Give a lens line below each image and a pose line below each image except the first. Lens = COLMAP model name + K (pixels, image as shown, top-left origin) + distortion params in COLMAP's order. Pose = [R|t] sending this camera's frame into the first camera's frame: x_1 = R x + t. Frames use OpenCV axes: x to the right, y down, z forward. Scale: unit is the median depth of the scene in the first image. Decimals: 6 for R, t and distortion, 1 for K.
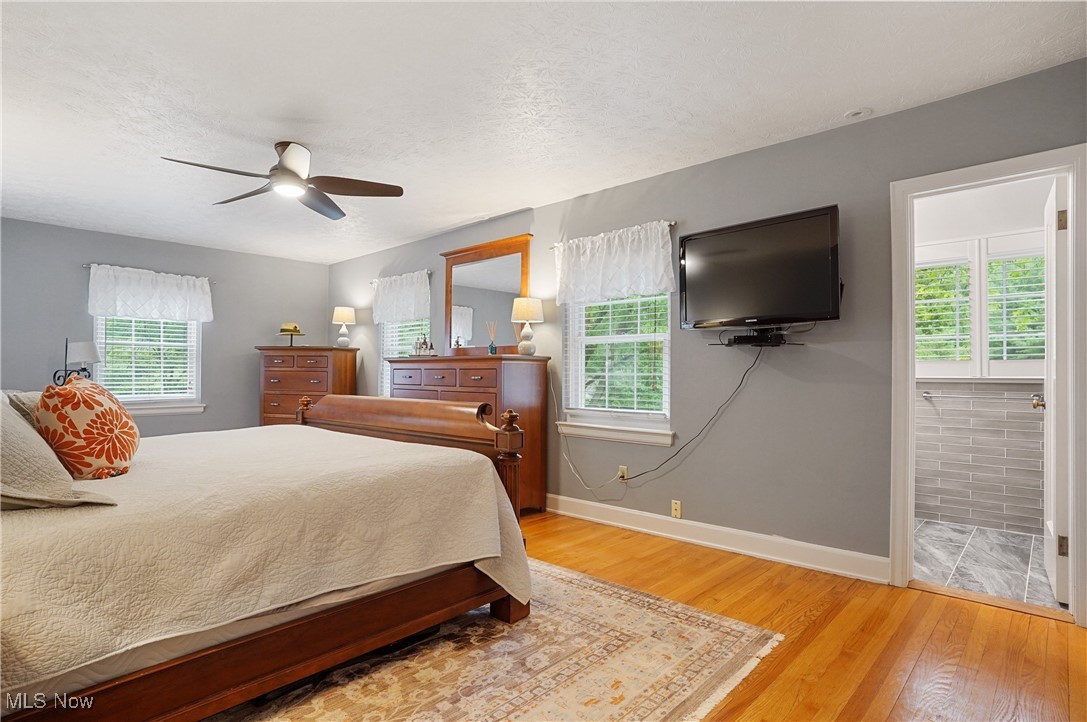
lens RADIAL K [[569.5, 0, 544.9], [0, 569.5, 362.3], [0, 0, 1]] dist [-0.001137, 0.000612]
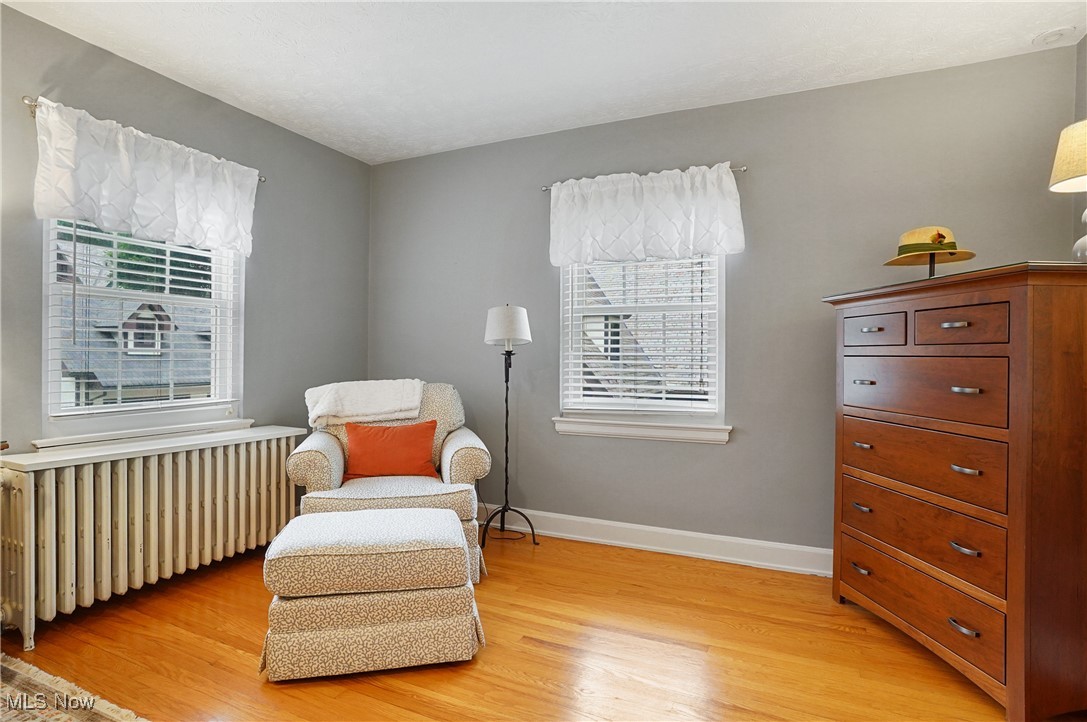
lens RADIAL K [[569.5, 0, 542.3], [0, 569.5, 364.7], [0, 0, 1]] dist [-0.001137, 0.000612]
pose [[0.302883, 0.002946, -0.953023, -0.208391], [0.006861, 0.999963, 0.005272, 0.020011], [0.953003, -0.008135, 0.302851, 0.793145]]
